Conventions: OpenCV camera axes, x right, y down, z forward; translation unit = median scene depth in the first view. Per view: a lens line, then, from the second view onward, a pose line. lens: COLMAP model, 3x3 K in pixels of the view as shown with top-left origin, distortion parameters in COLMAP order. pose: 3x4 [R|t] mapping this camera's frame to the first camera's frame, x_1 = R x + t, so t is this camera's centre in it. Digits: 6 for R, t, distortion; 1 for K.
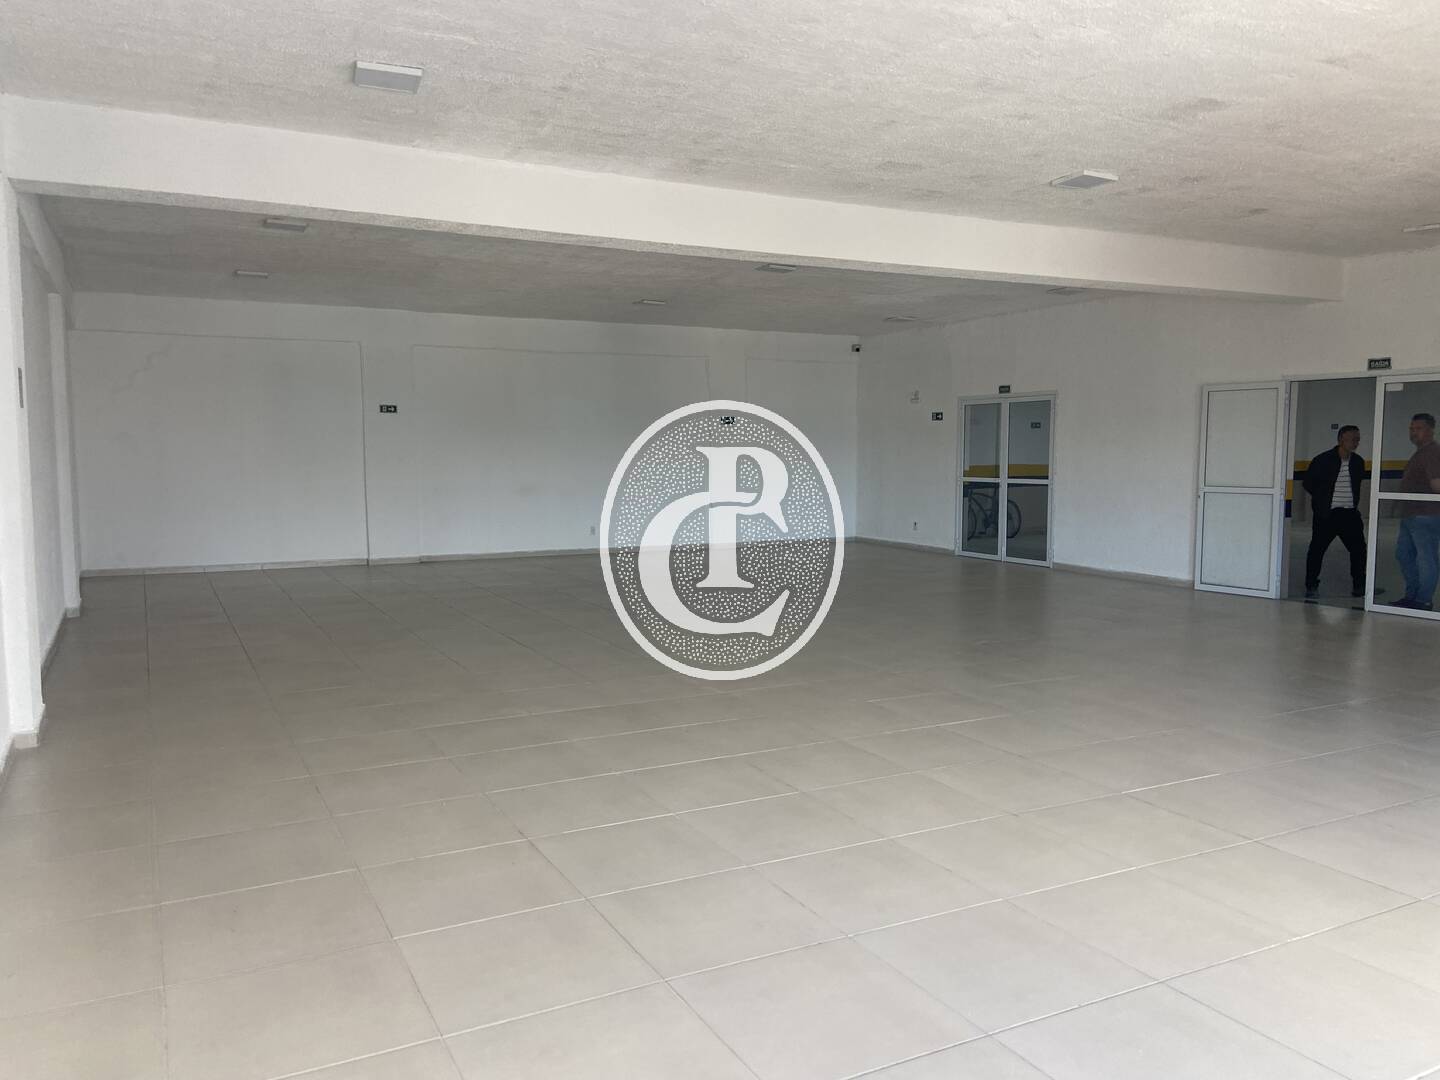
lens RADIAL K [[1070.2, 0, 734.9], [0, 1070.2, 508.4], [0, 0, 1]] dist [0.146677, -0.167694]
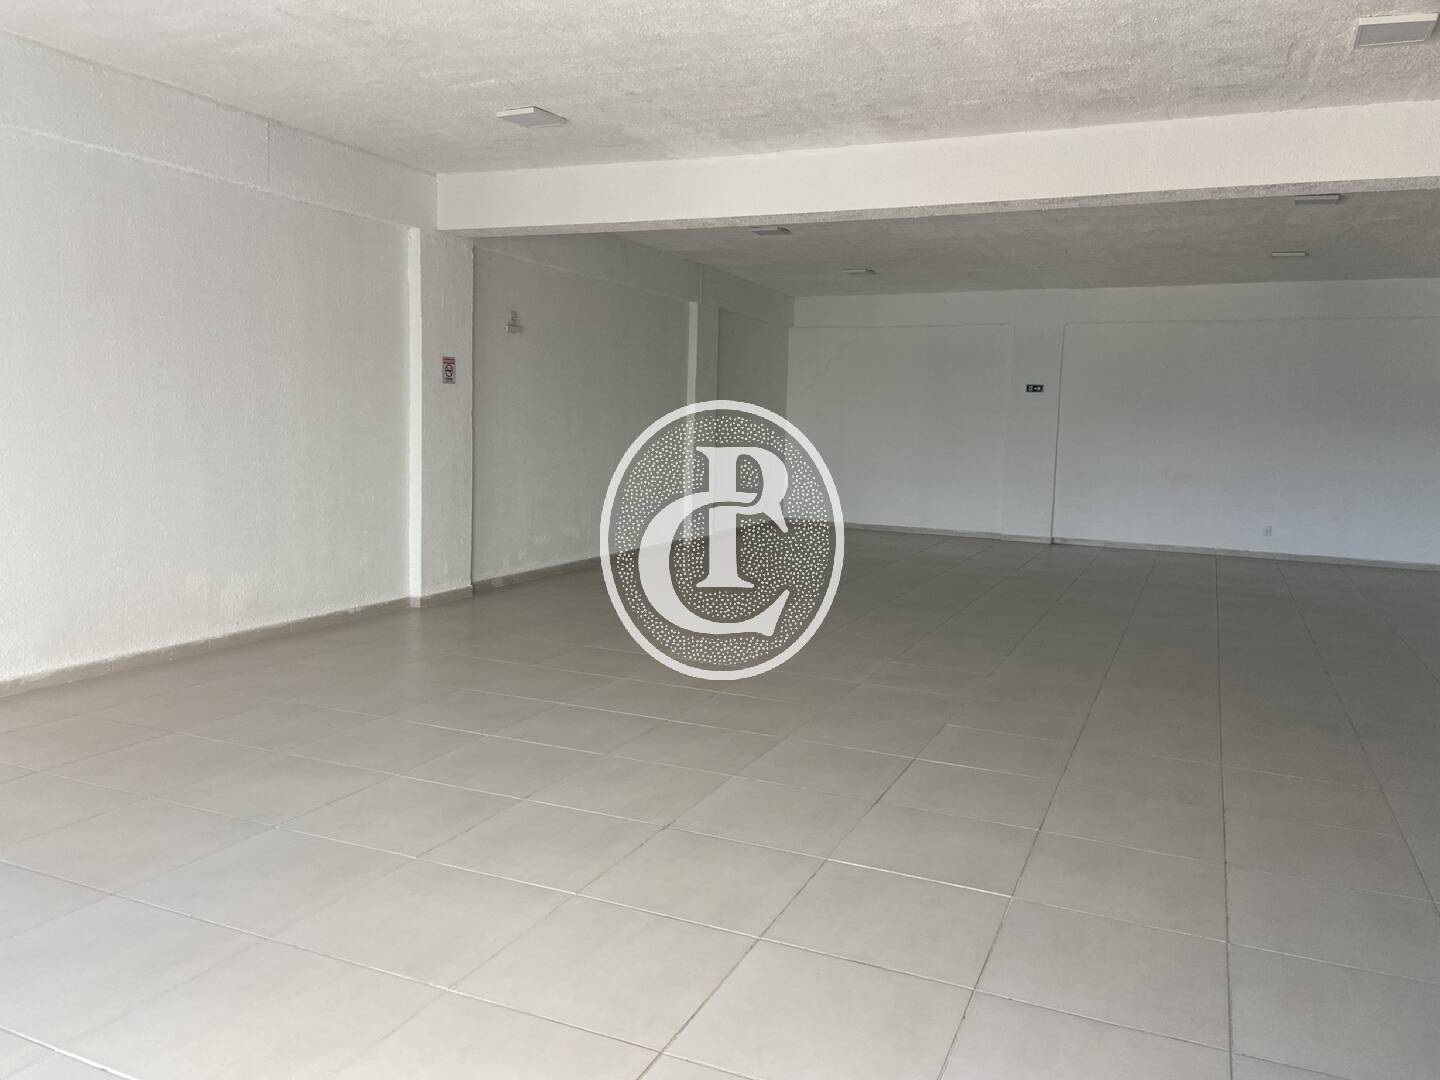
lens RADIAL K [[1077.8, 0, 722.5], [0, 1077.8, 486.9], [0, 0, 1]] dist [0.153502, -0.183340]
pose [[0.629255, 0.070398, -0.774004, 0.718012], [-0.074866, 0.996748, 0.029792, -0.021670], [0.773585, 0.039200, 0.632479, 0.339592]]
